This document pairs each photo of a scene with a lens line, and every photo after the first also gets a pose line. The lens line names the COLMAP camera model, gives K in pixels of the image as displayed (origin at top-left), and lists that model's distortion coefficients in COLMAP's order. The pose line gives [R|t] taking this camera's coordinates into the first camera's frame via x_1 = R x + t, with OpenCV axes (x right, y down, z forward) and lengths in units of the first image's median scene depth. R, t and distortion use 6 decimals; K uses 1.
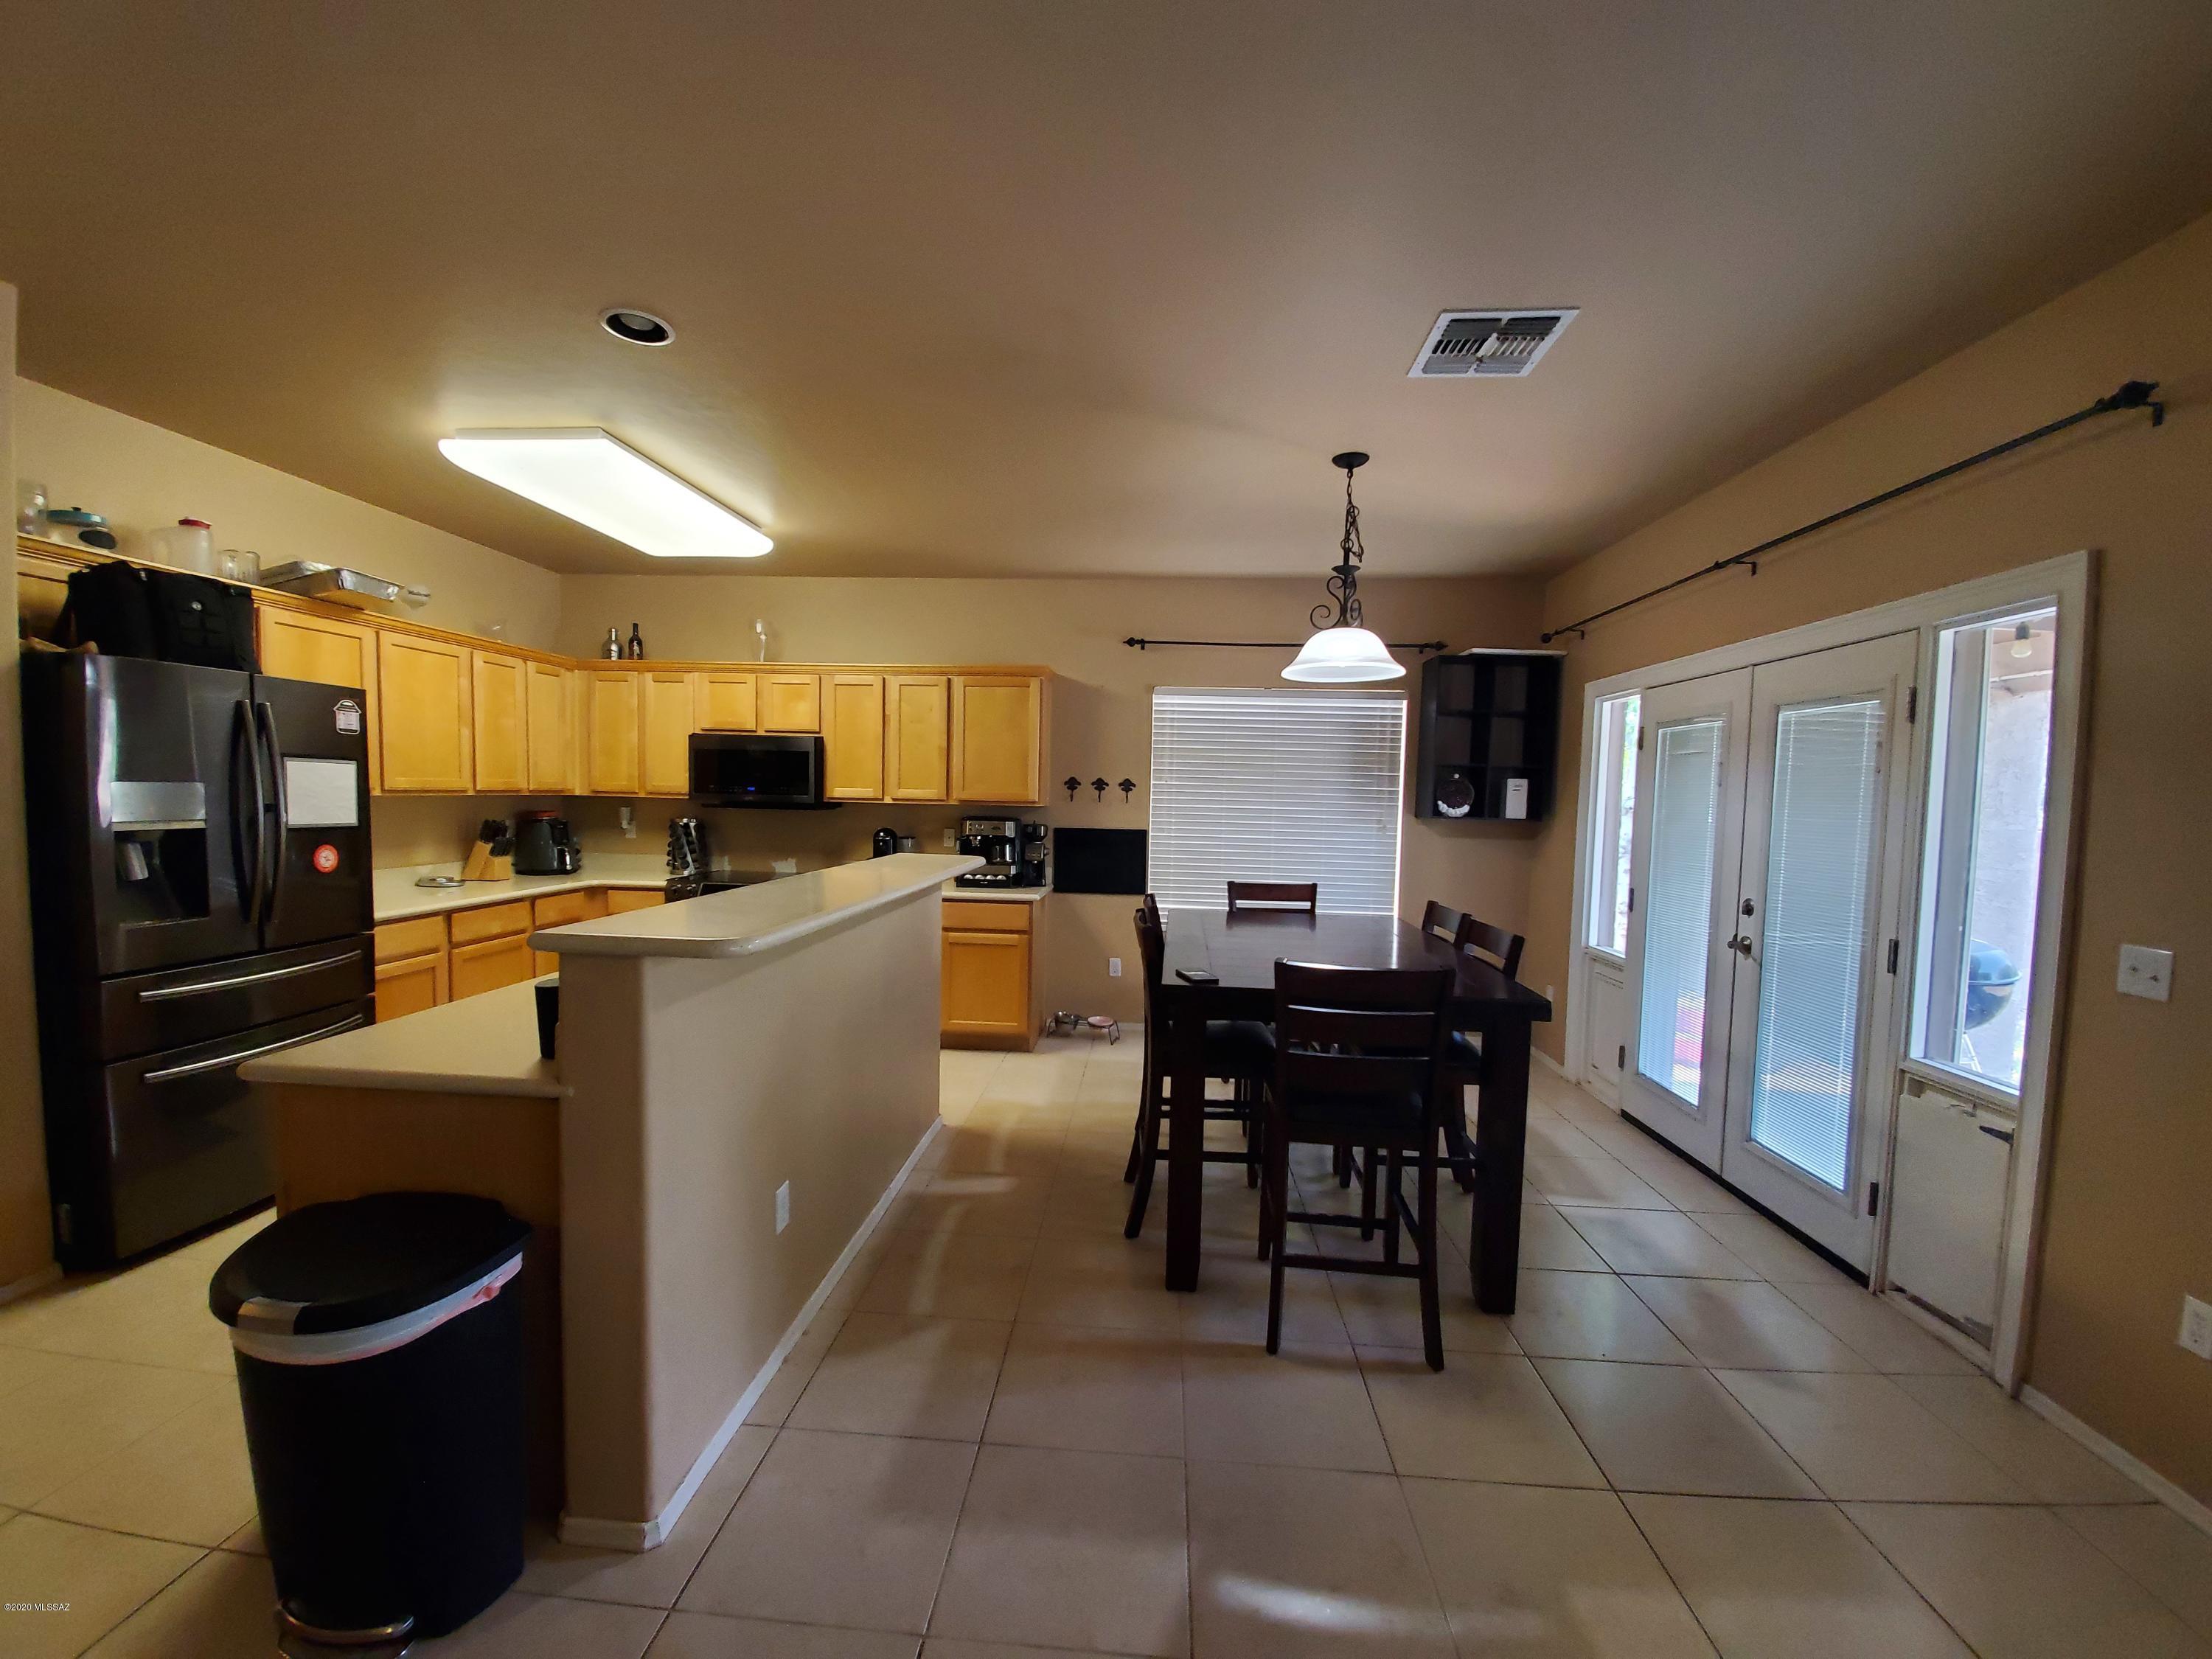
lens RADIAL K [[873.2, 0, 1096.2], [0, 873.2, 843.0], [0, 0, 1]] dist [0.014607, -0.016044]
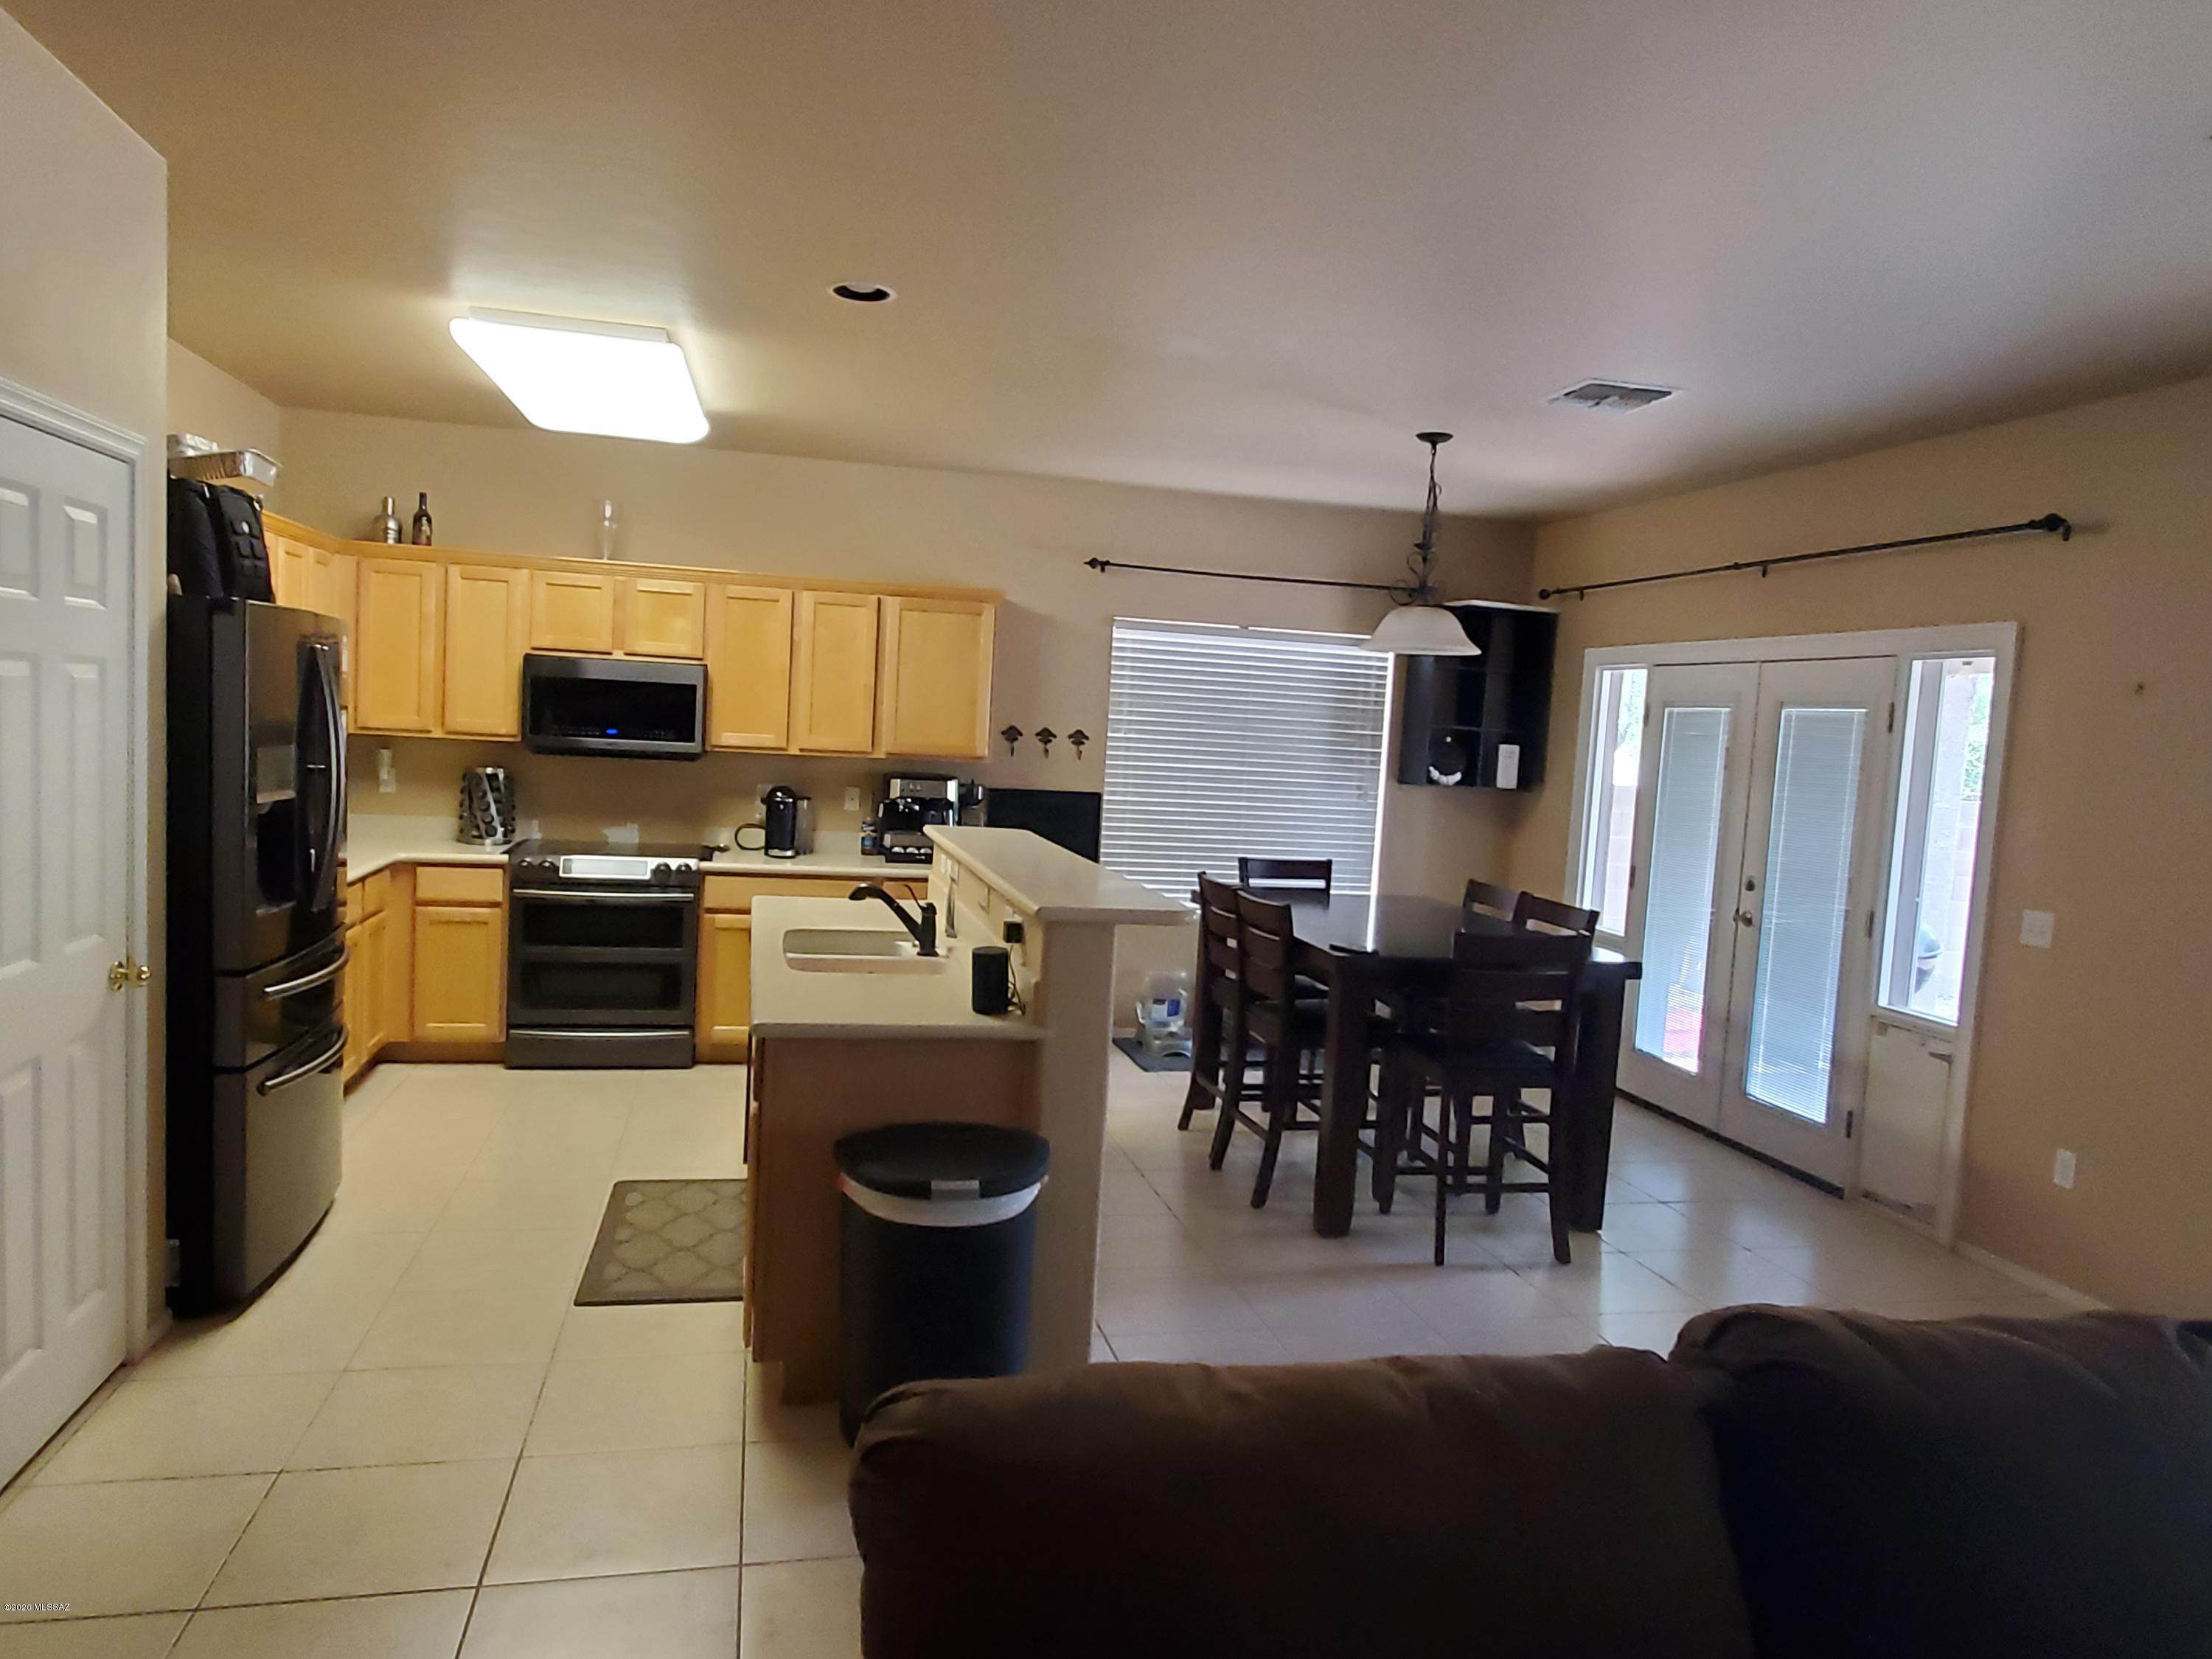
lens RADIAL K [[1451.8, 0, 1089.6], [0, 1451.8, 836.9], [0, 0, 1]] dist [-0.004603, 0.018268]
pose [[0.955771, 0.005394, 0.294061, -0.430250], [-0.016533, 0.999236, 0.035409, -0.026358], [-0.293646, -0.038704, 0.955130, -0.362765]]
